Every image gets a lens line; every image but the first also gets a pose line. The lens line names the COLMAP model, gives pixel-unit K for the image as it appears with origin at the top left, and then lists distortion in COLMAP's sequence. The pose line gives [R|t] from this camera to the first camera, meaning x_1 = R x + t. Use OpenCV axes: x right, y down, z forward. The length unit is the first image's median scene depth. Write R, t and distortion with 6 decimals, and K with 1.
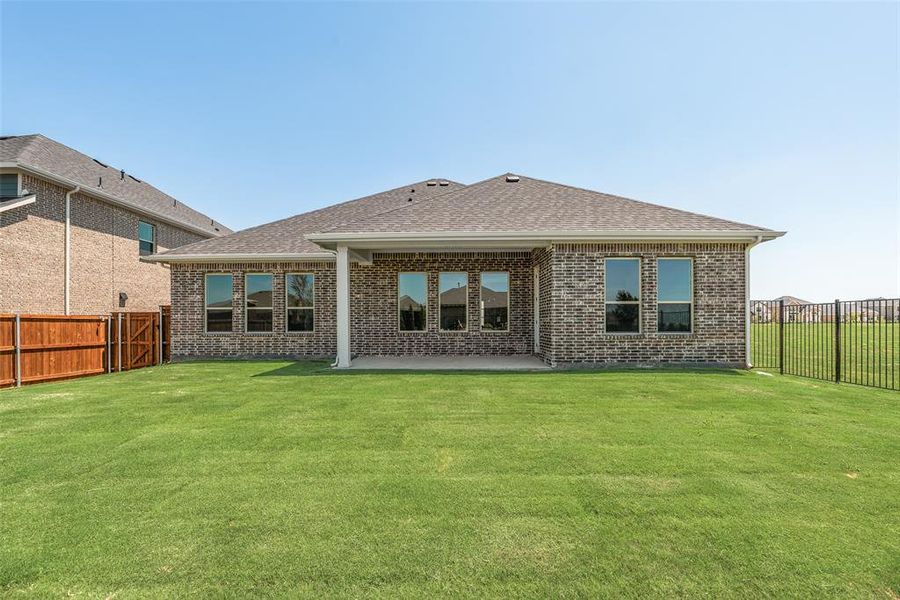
lens RADIAL K [[364.0, 0, 452.7], [0, 364.0, 301.6], [0, 0, 1]] dist [0.000790, 0.000176]
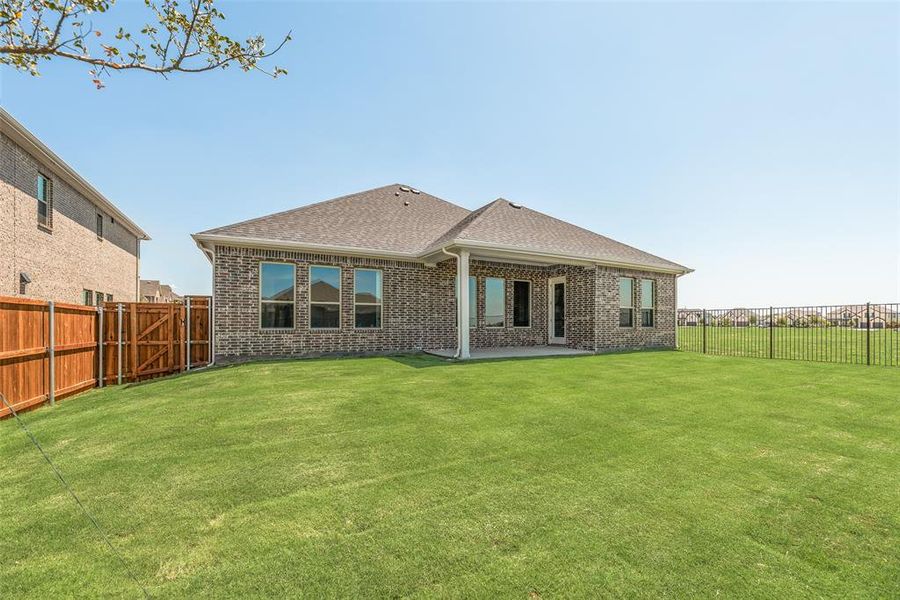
lens RADIAL K [[364.0, 0, 452.7], [0, 364.0, 301.6], [0, 0, 1]] dist [0.000790, 0.000176]
pose [[0.875078, 0.034092, 0.482780, -0.704654], [-0.031823, 0.999410, -0.012891, 0.016386], [-0.482935, -0.004083, 0.875647, 0.017810]]
